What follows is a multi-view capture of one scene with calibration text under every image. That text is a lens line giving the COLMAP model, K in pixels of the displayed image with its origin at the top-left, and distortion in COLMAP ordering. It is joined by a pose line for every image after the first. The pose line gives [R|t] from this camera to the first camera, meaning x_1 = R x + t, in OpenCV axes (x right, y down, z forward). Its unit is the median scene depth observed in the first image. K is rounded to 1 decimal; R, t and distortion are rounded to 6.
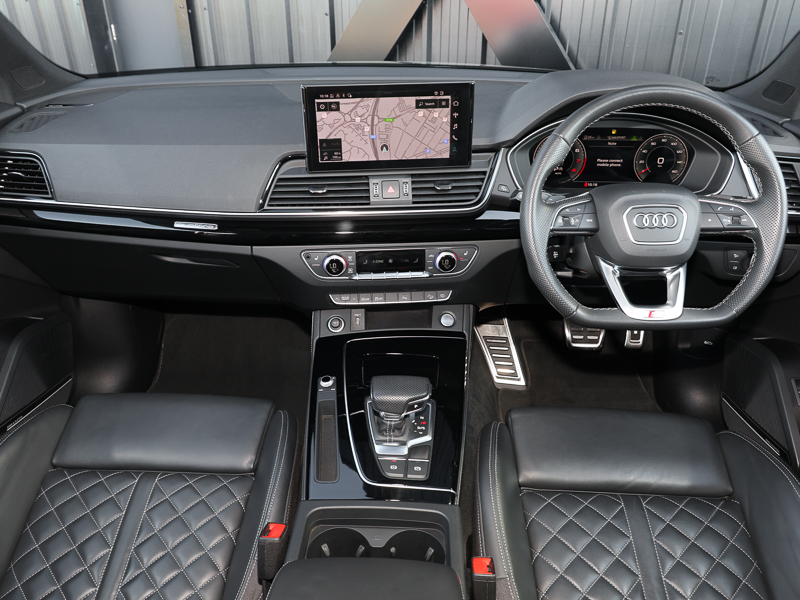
lens RADIAL K [[626.3, 0, 400.0], [0, 626.3, 300.0], [0, 0, 1]] dist [-0.000091, -0.000018]
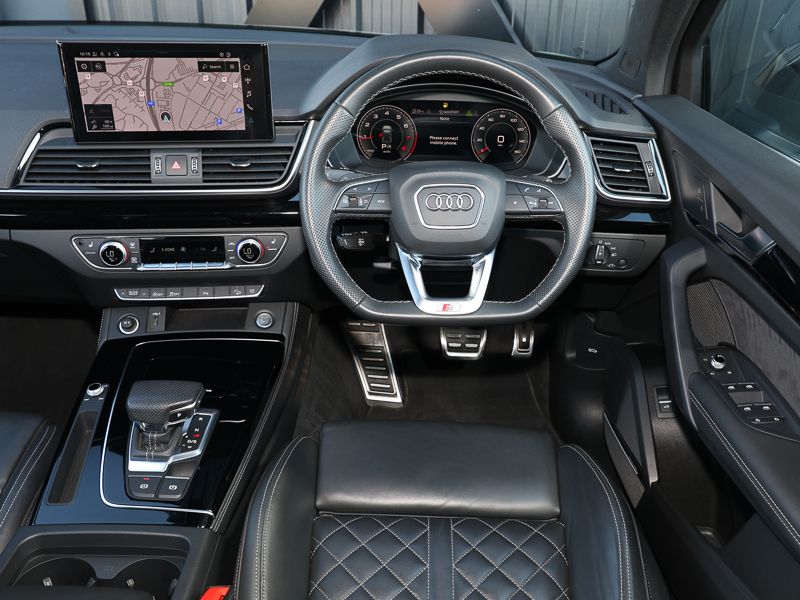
lens RADIAL K [[745.5, 0, 428.9], [0, 745.5, 298.0], [0, 0, 1]] dist [0.010038, 0.004360]
pose [[0.998026, 0.004937, 0.062603, 0.271750], [-0.003308, 0.999654, -0.026102, 0.031570], [-0.062710, 0.025843, 0.997697, -0.039775]]
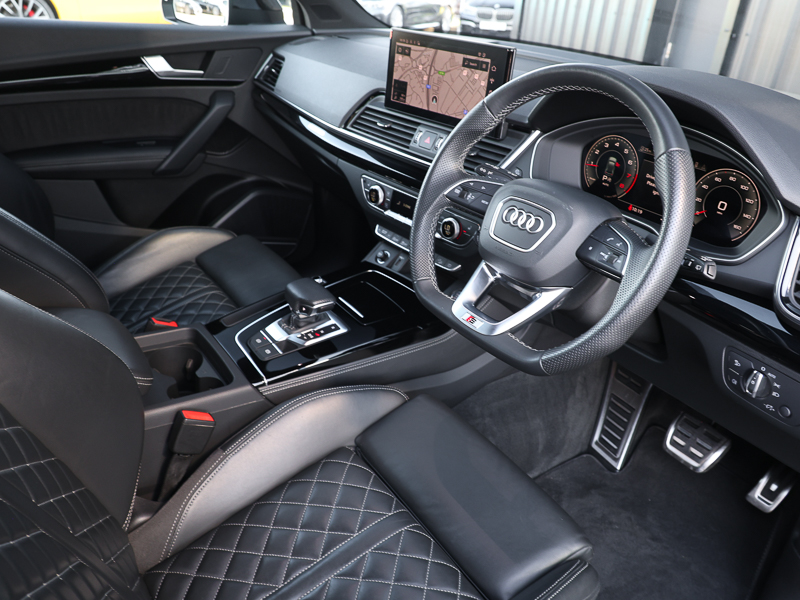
lens RADIAL K [[645.5, 0, 400.0], [0, 645.5, 300.0], [0, 0, 1]] dist [-0.000366, 0.000584]
pose [[0.598128, 0.406724, -0.690521, 0.815025], [-0.447326, 0.884363, 0.133426, -0.065159], [0.664939, 0.229082, 0.710900, 0.272801]]
